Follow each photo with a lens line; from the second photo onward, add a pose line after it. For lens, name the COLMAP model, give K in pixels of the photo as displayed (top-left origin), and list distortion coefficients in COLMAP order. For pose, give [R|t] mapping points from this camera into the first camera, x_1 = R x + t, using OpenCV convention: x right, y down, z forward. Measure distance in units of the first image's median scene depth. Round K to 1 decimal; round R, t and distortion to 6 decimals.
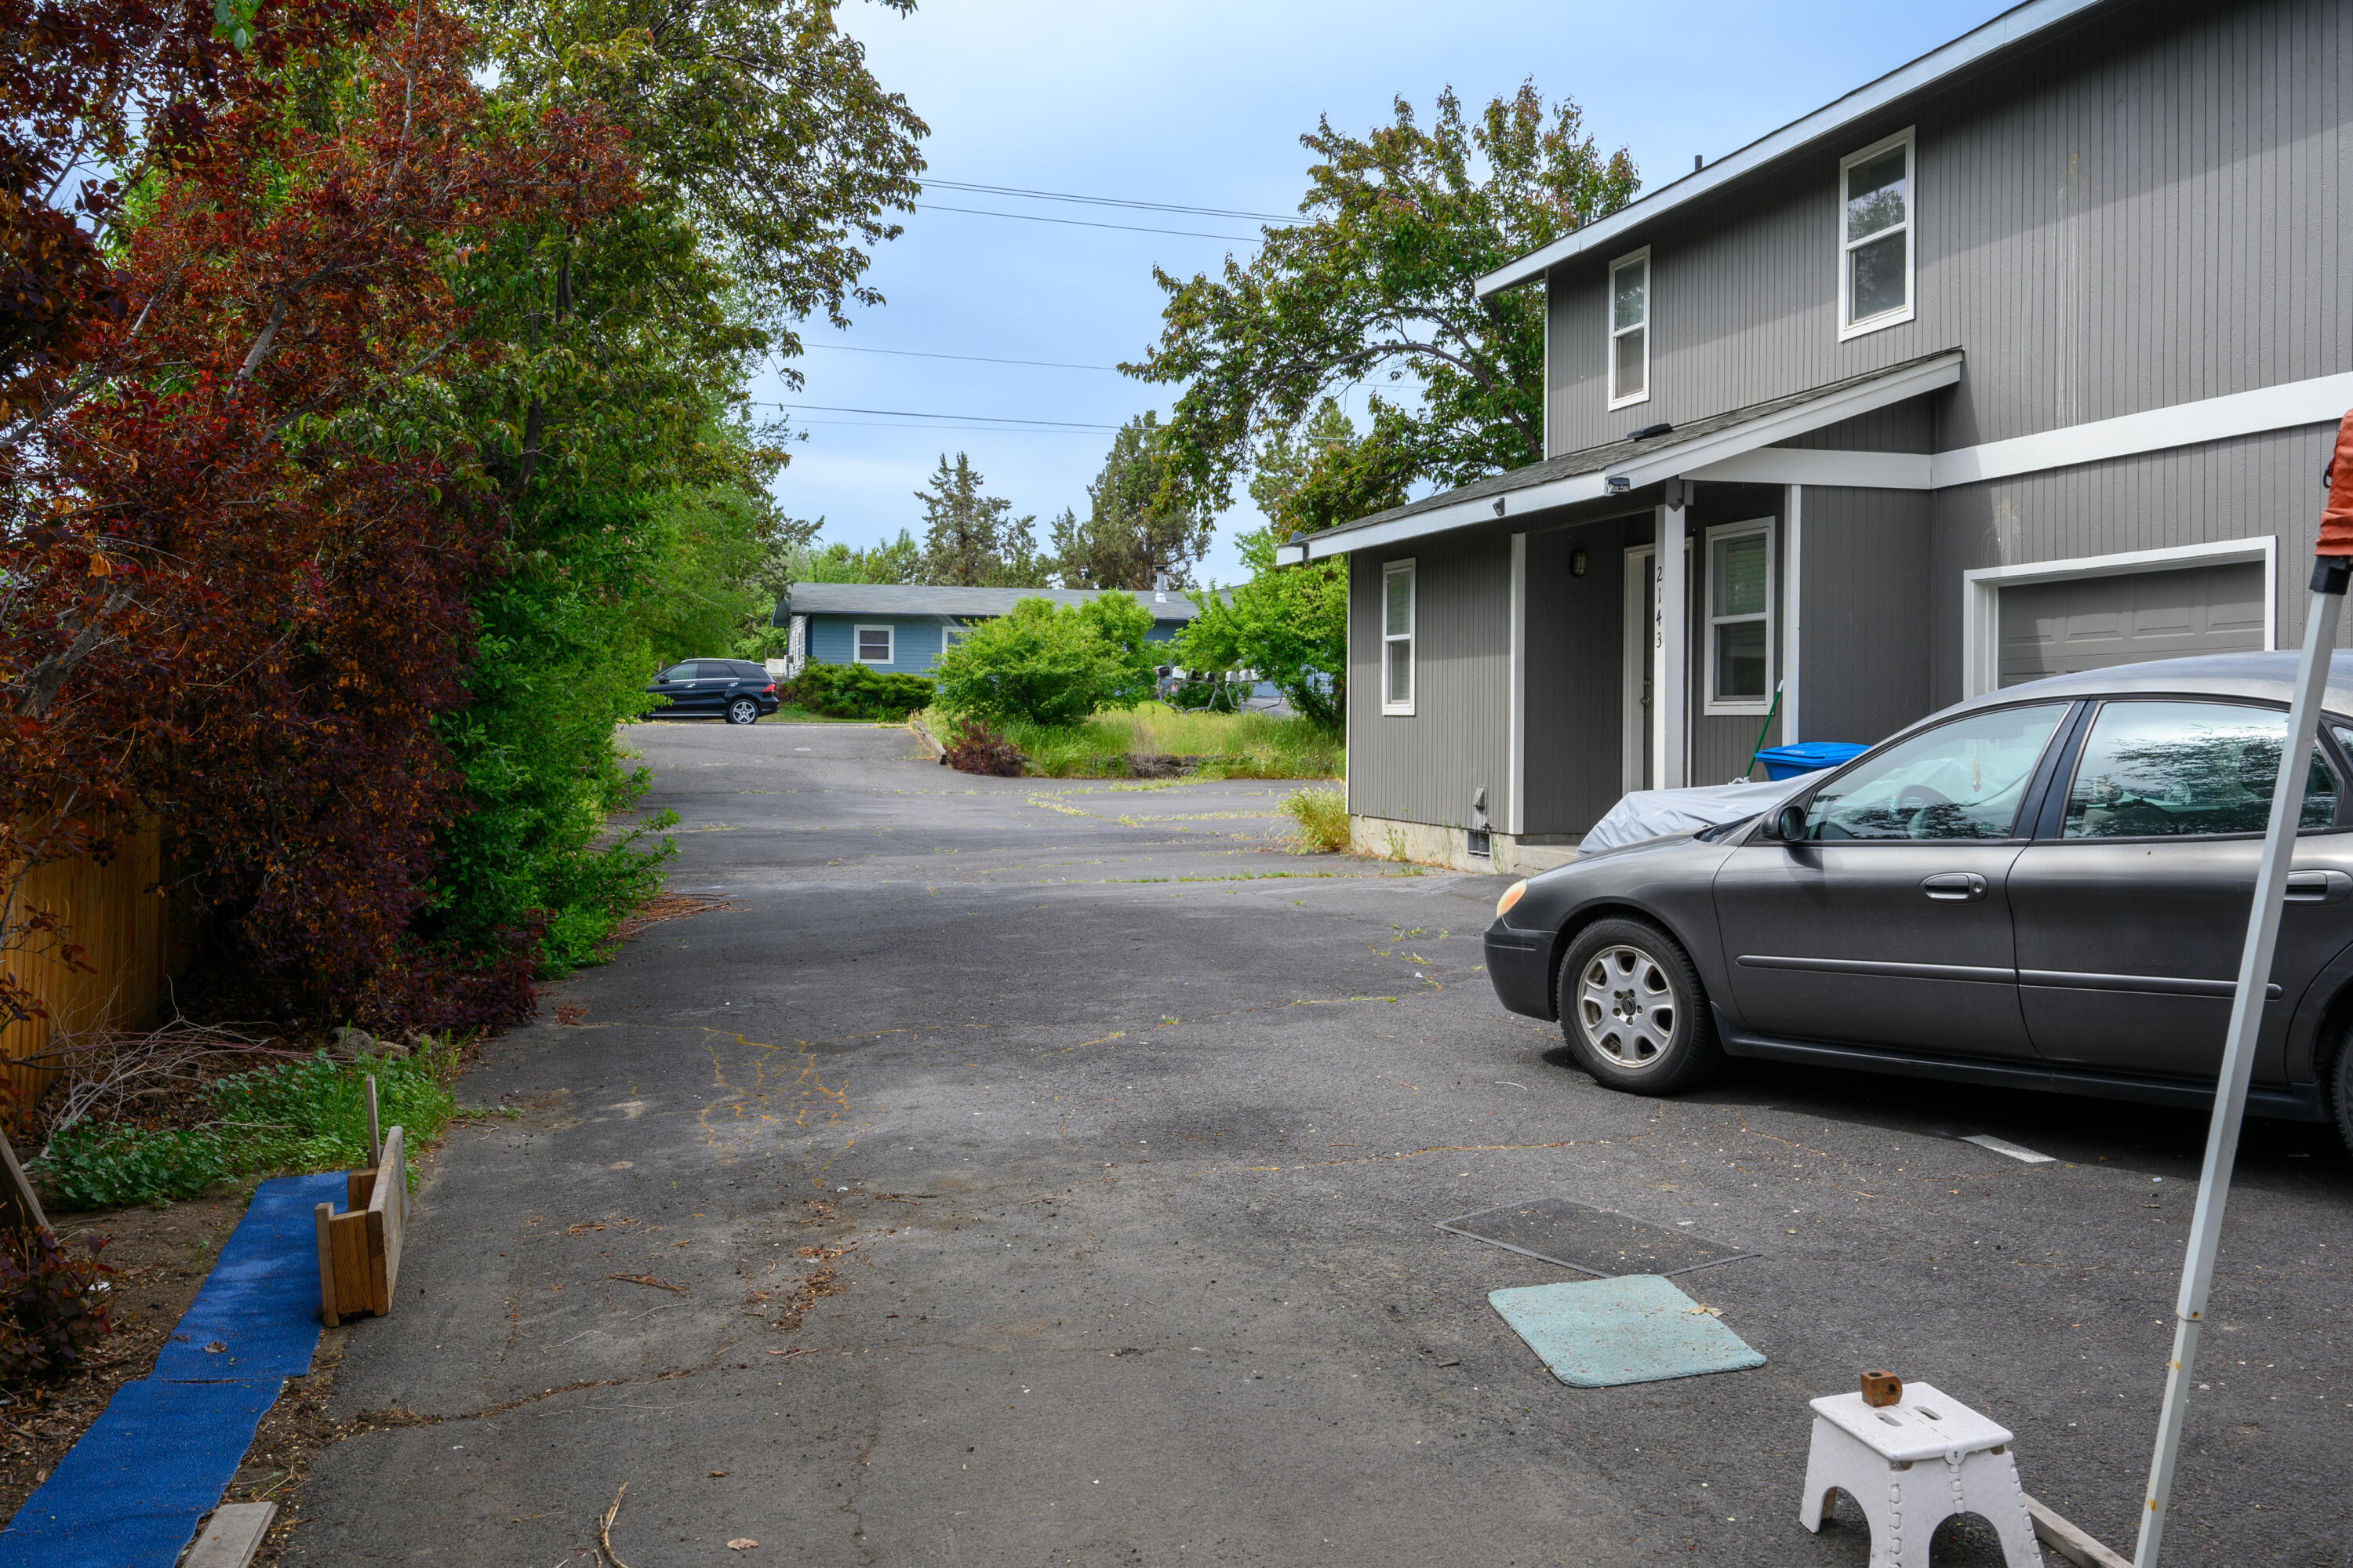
lens RADIAL K [[2023.3, 0, 1095.8], [0, 2023.3, 762.6], [0, 0, 1]] dist [-0.008172, -0.005600]
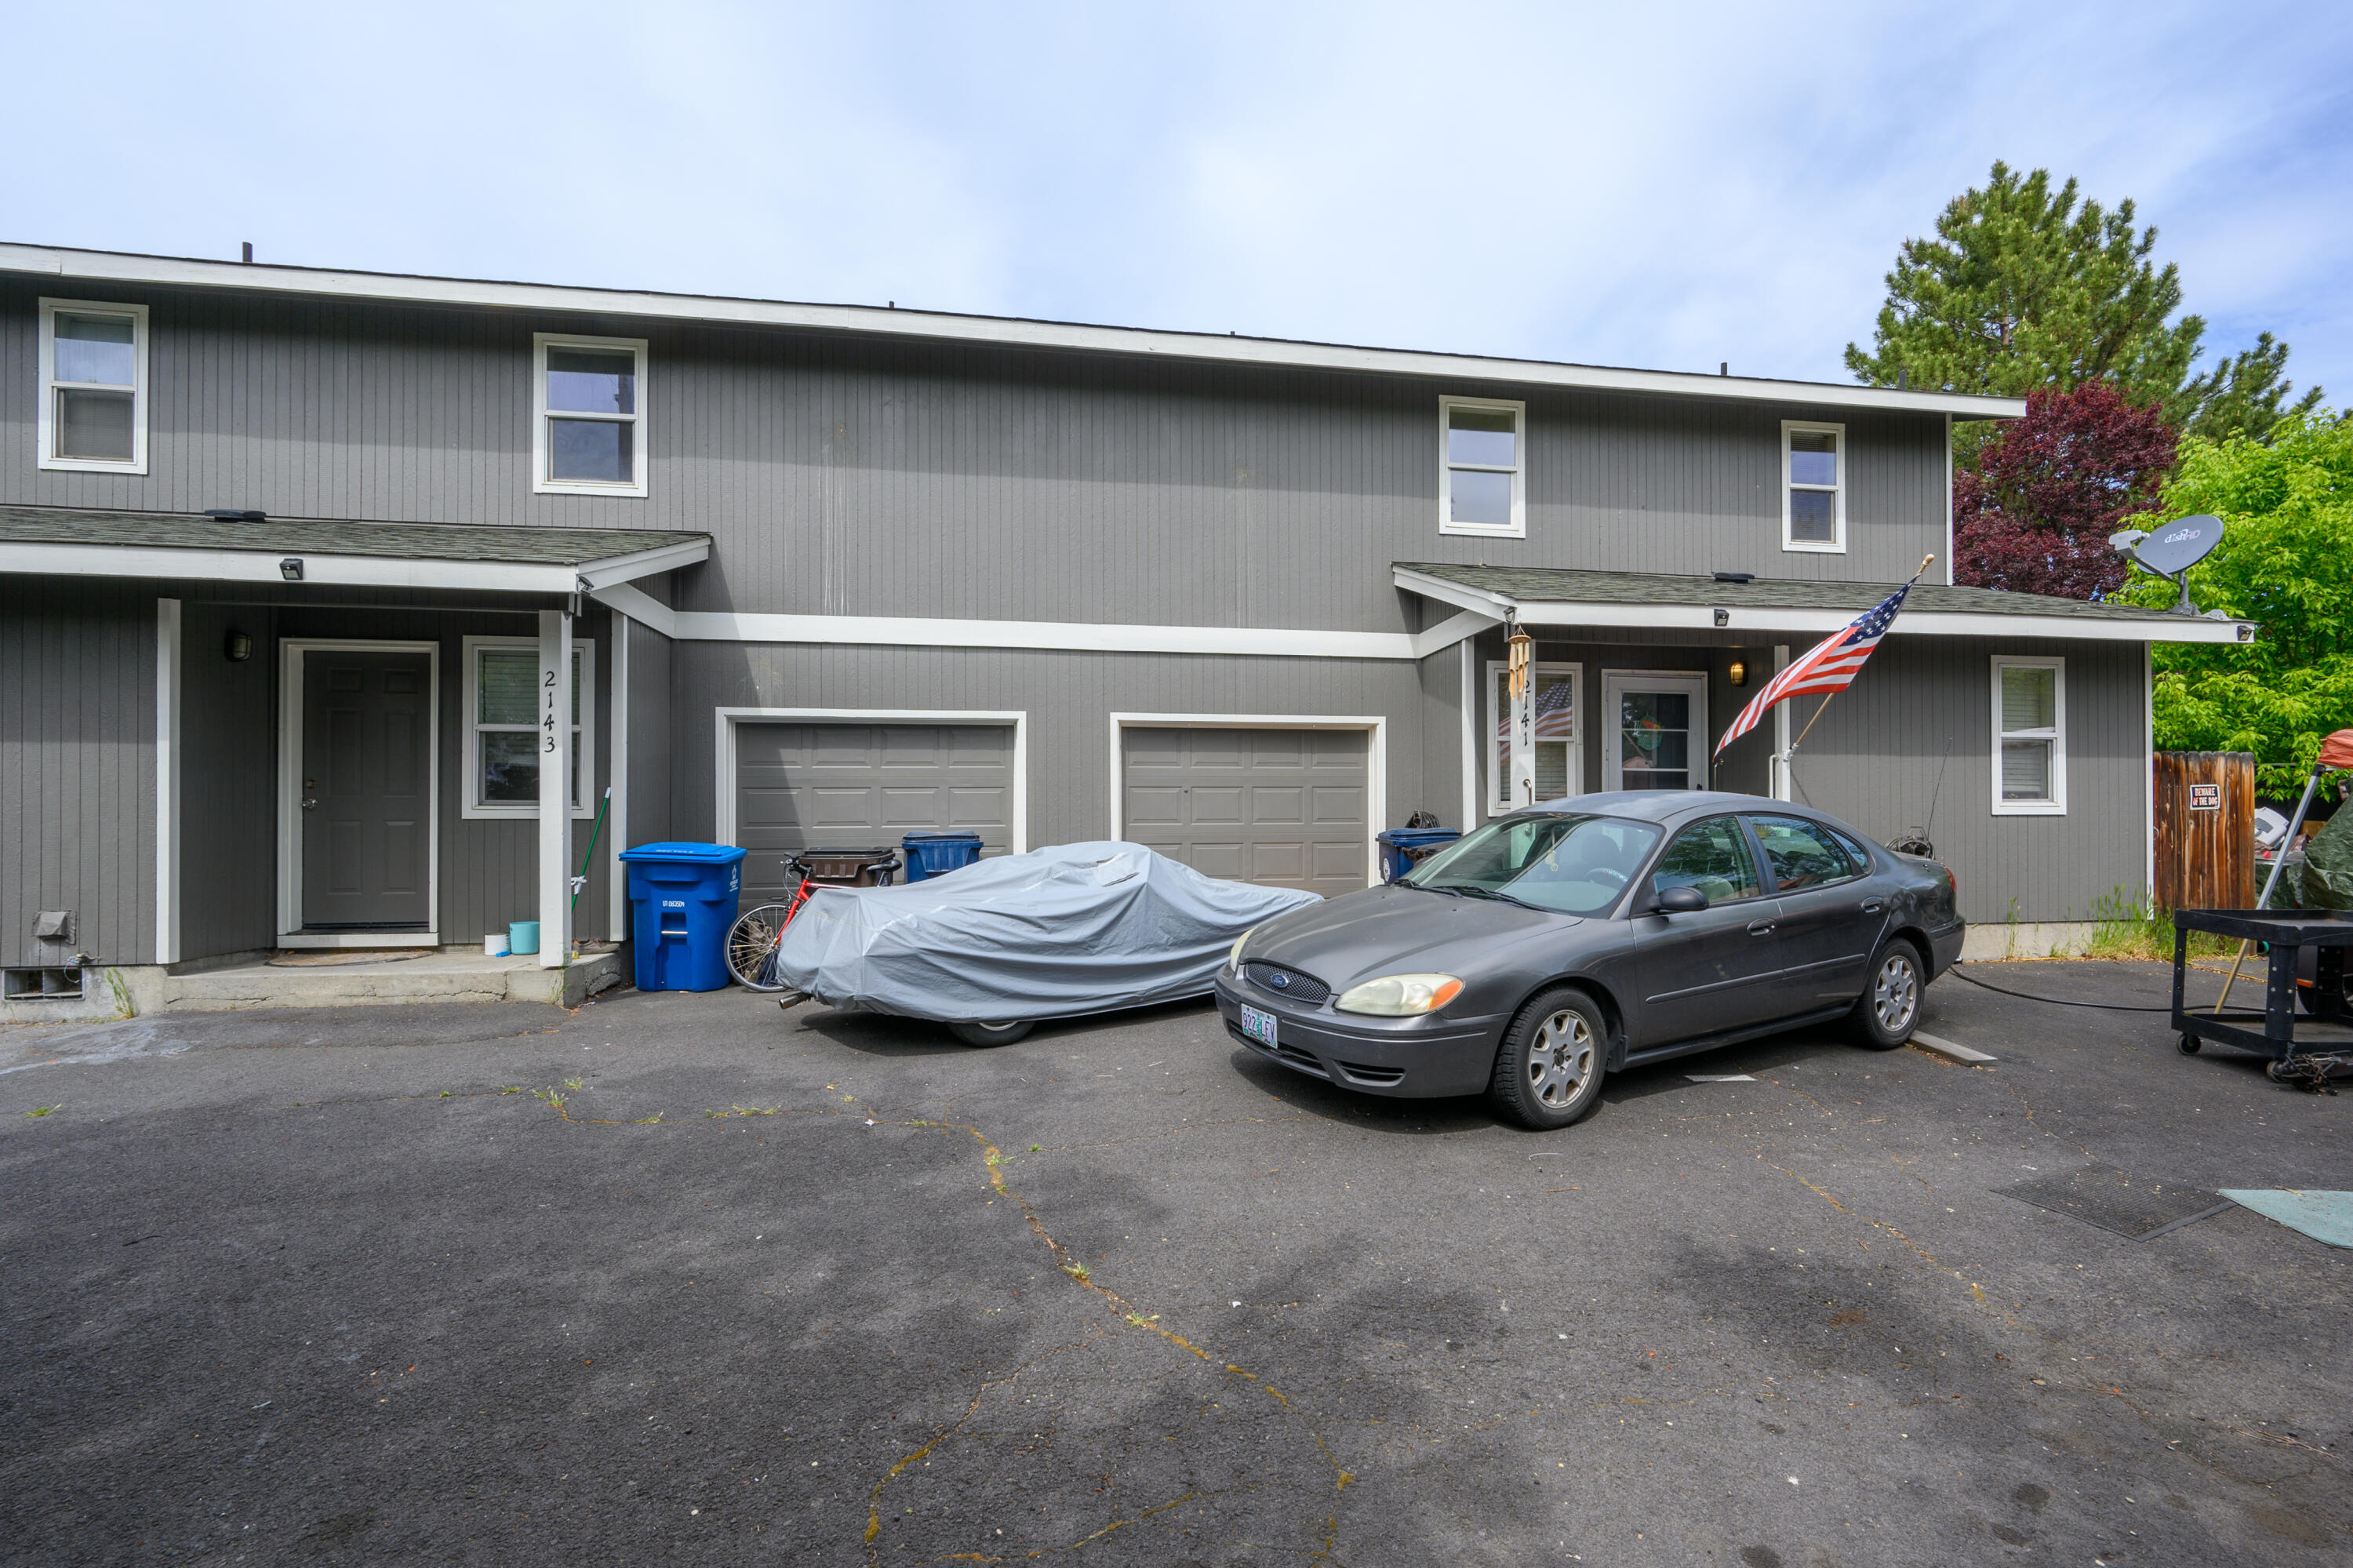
lens RADIAL K [[1061.6, 0, 1229.4], [0, 1061.6, 814.1], [0, 0, 1]] dist [-0.001518, -0.000080]
pose [[0.077137, 0.006200, 0.997001, -0.417104], [0.021573, 0.999736, -0.007886, -0.028905], [-0.996787, 0.022117, 0.076983, 1.206909]]
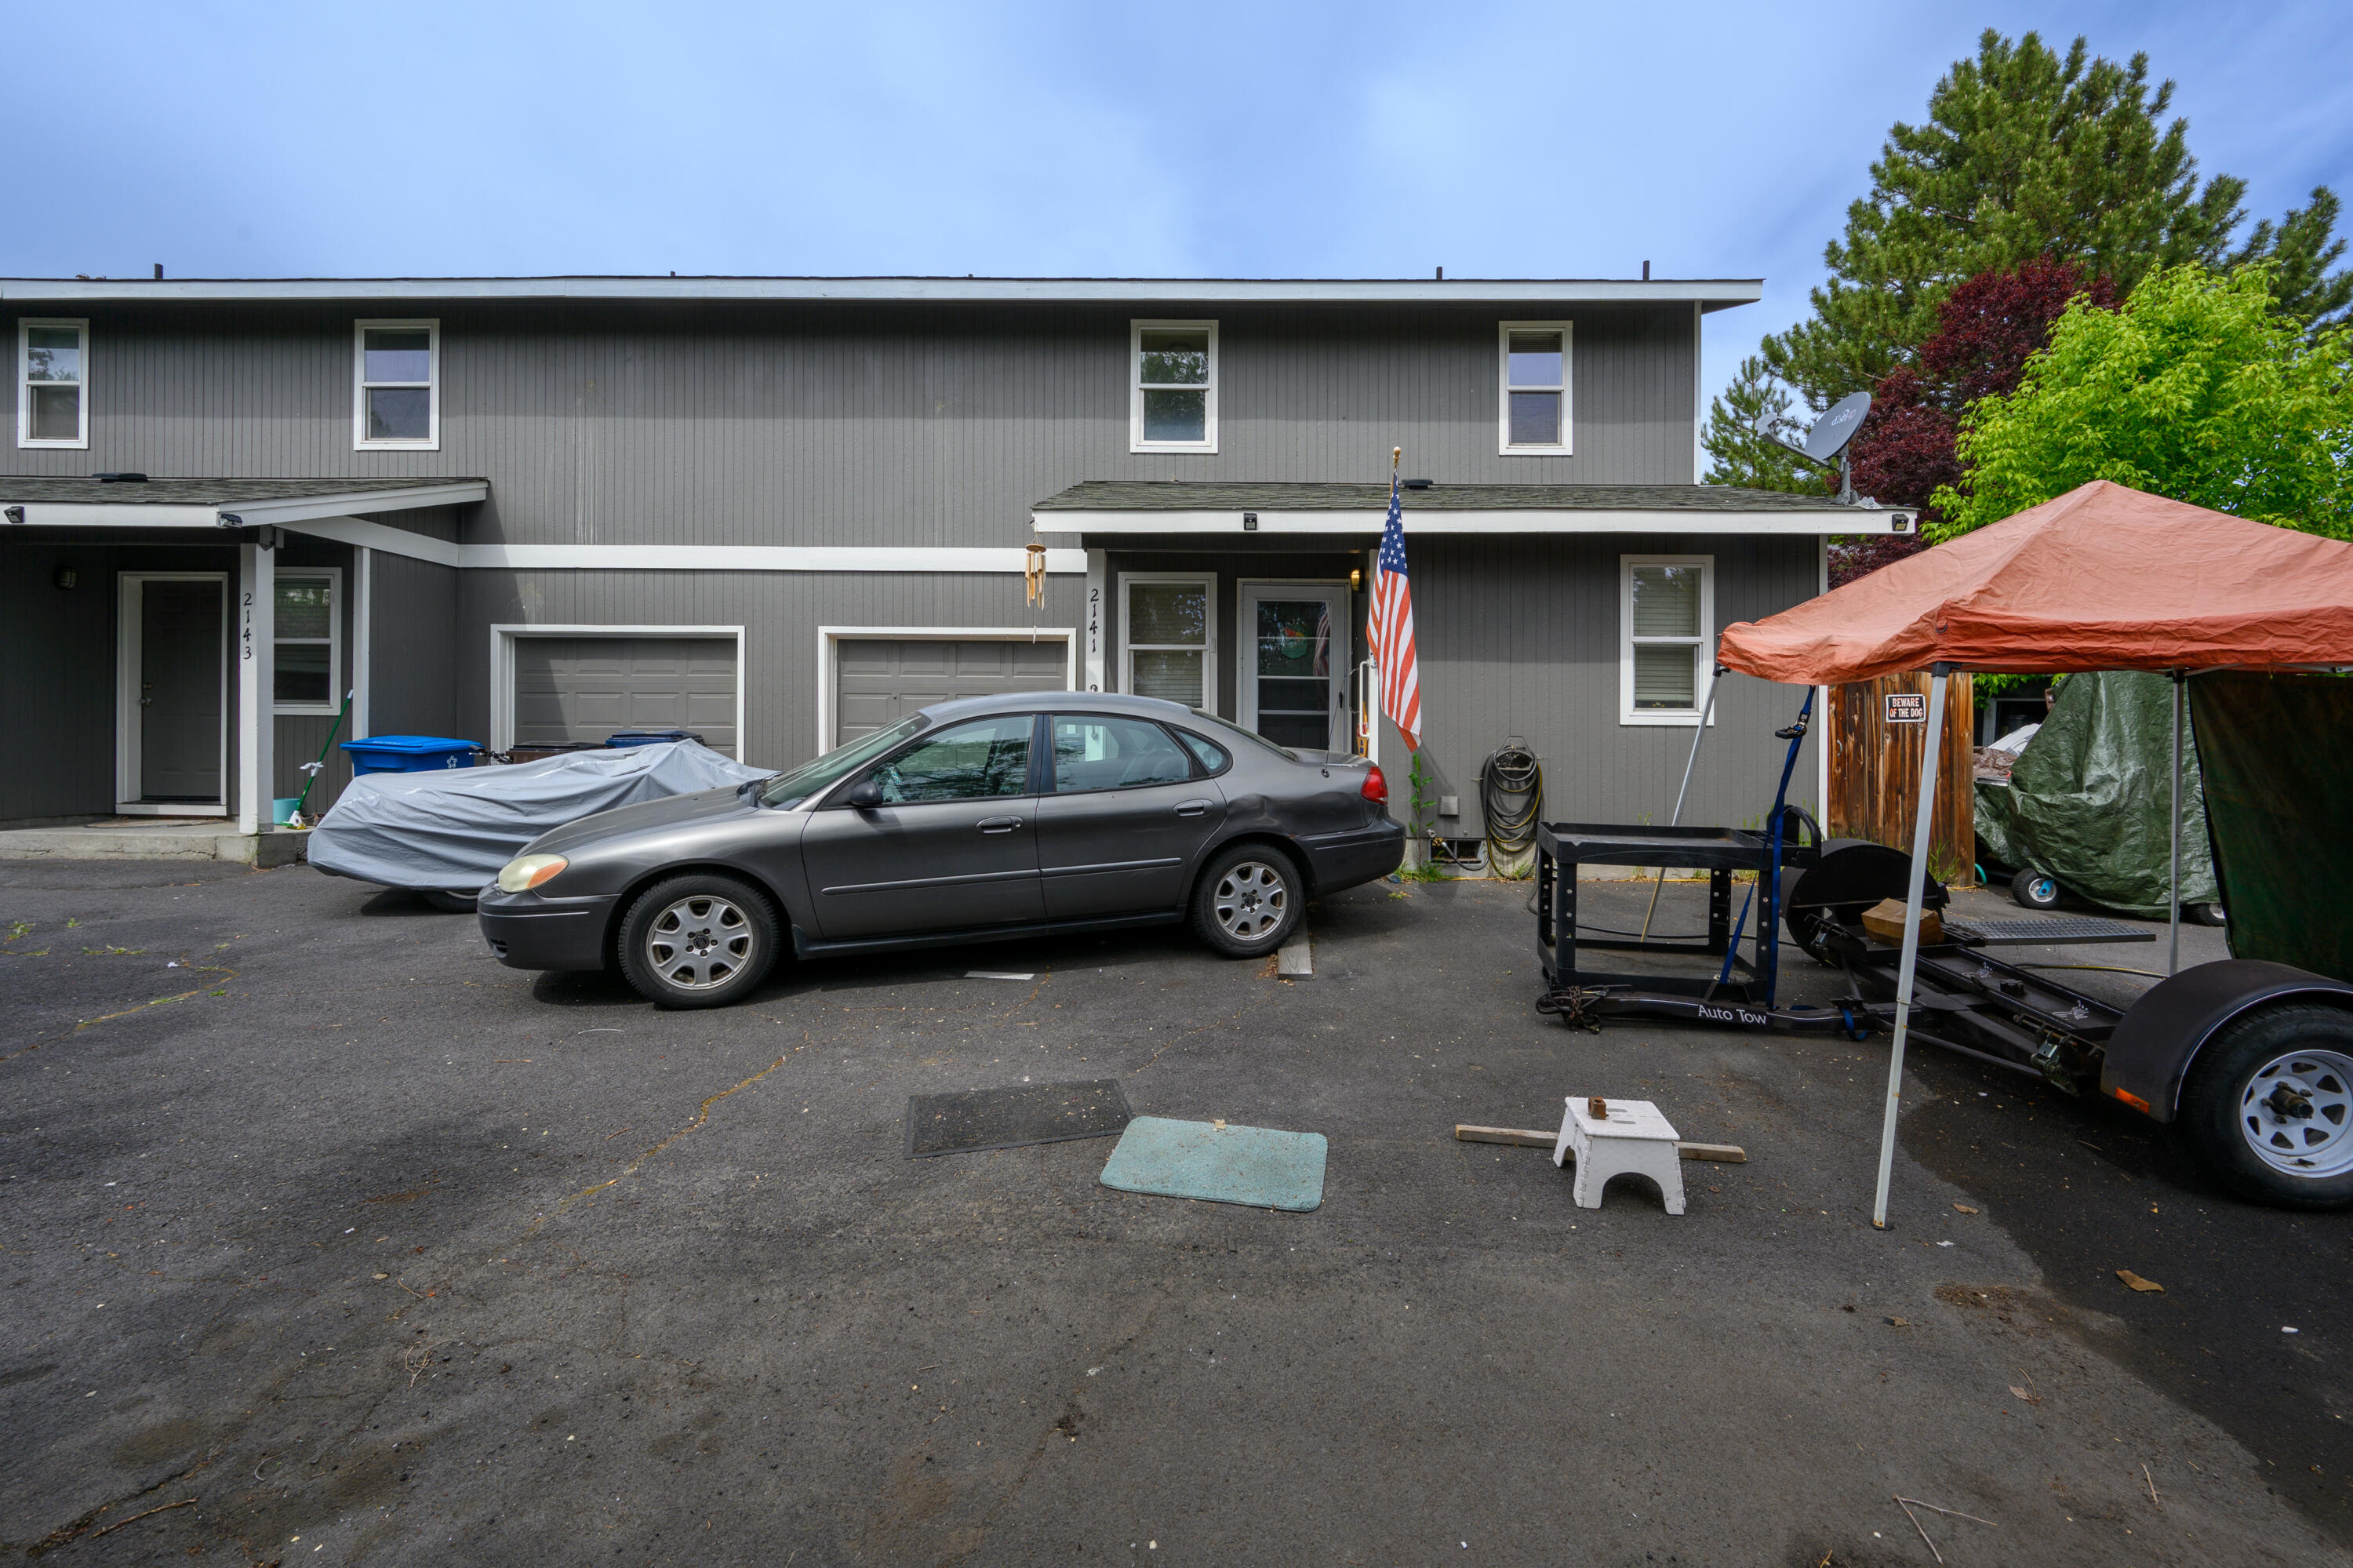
lens RADIAL K [[947.9, 0, 1245.3], [0, 947.9, 752.5], [0, 0, 1]] dist [-0.002825, 0.001058]
pose [[0.263368, -0.015740, 0.964567, -0.222799], [0.009407, 0.999861, 0.013748, -0.005015], [-0.964650, 0.005453, 0.263480, 0.504743]]
